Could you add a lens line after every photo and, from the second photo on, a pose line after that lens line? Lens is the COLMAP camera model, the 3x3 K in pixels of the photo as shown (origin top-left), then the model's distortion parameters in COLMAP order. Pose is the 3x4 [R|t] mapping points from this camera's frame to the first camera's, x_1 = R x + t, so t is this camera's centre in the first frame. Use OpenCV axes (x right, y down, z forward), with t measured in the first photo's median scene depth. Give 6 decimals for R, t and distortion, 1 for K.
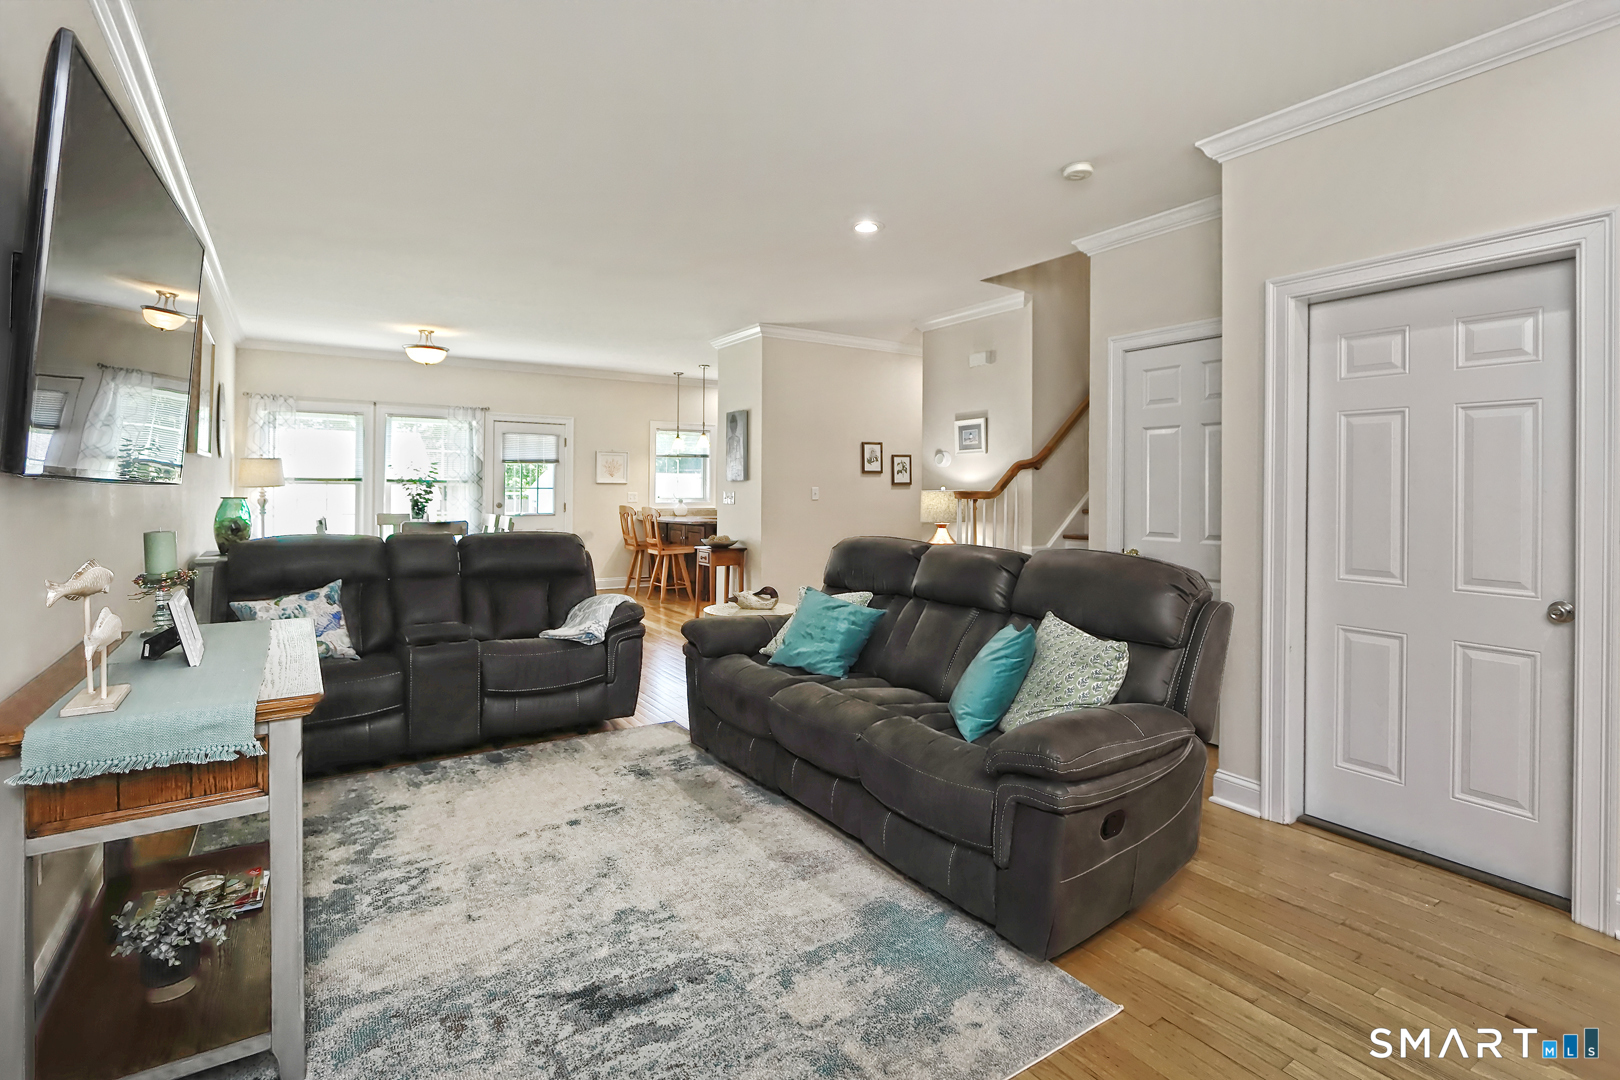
lens RADIAL K [[763.4, 0, 806.3], [0, 763.4, 477.5], [0, 0, 1]] dist [-0.019377, -0.000096]
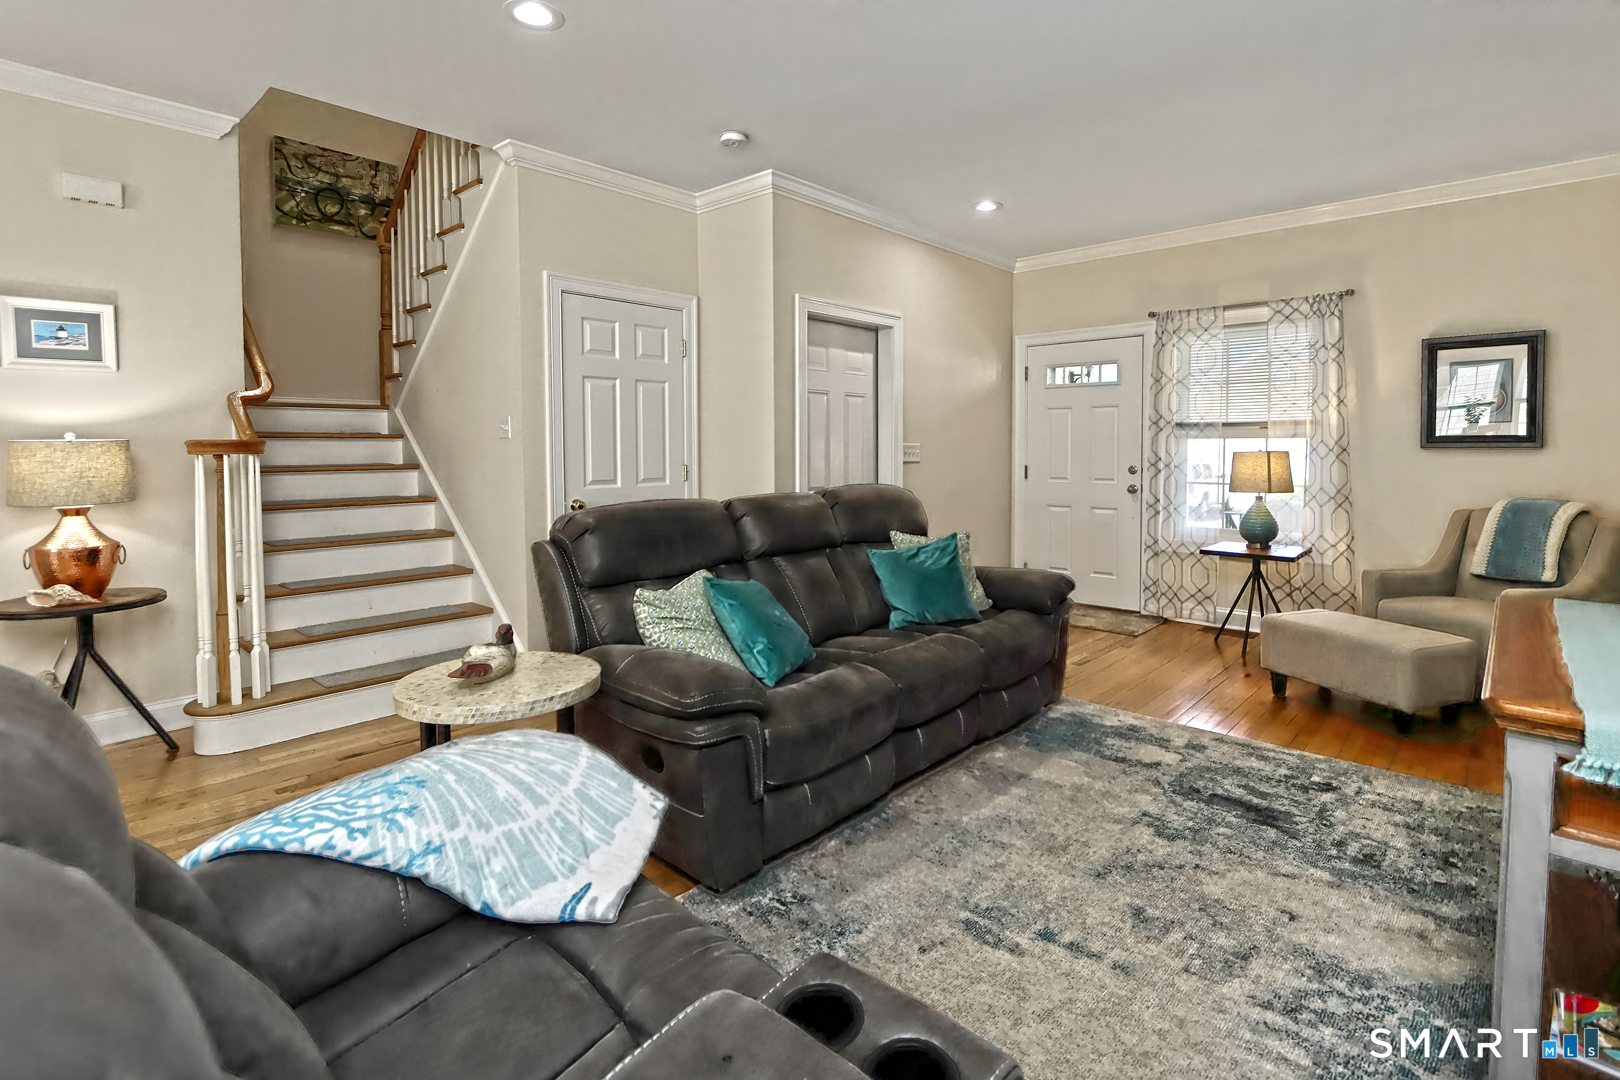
lens RADIAL K [[814.7, 0, 785.2], [0, 814.7, 471.7], [0, 0, 1]] dist [0.000655, -0.000428]
pose [[-0.242823, -0.046603, 0.968951, -1.101163], [-0.022911, 0.998842, 0.042299, 0.010078], [-0.969800, -0.011929, -0.243609, 1.649477]]
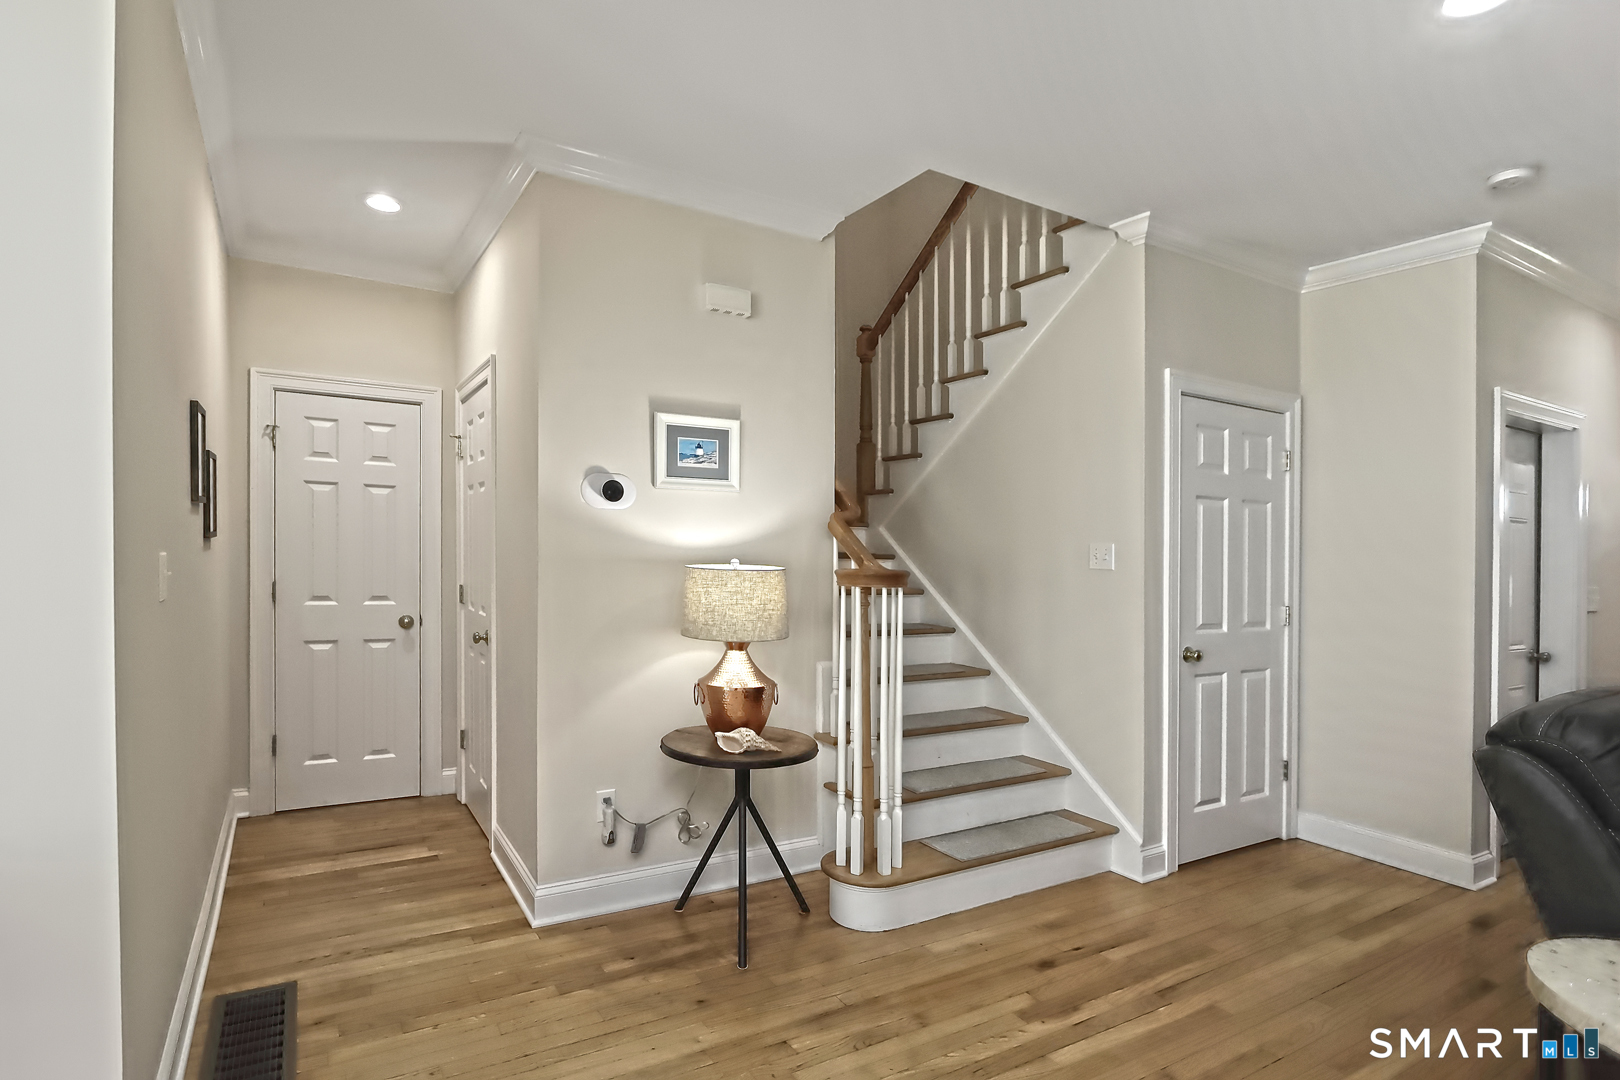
lens RADIAL K [[773.5, 0, 679.4], [0, 773.5, 540.3], [0, 0, 1]] dist [-0.001741, 0.007149]
pose [[0.056551, -0.015452, 0.998280, -0.705561], [-0.046848, 0.998738, 0.018113, -0.014840], [-0.997300, -0.047791, 0.055756, 2.457581]]
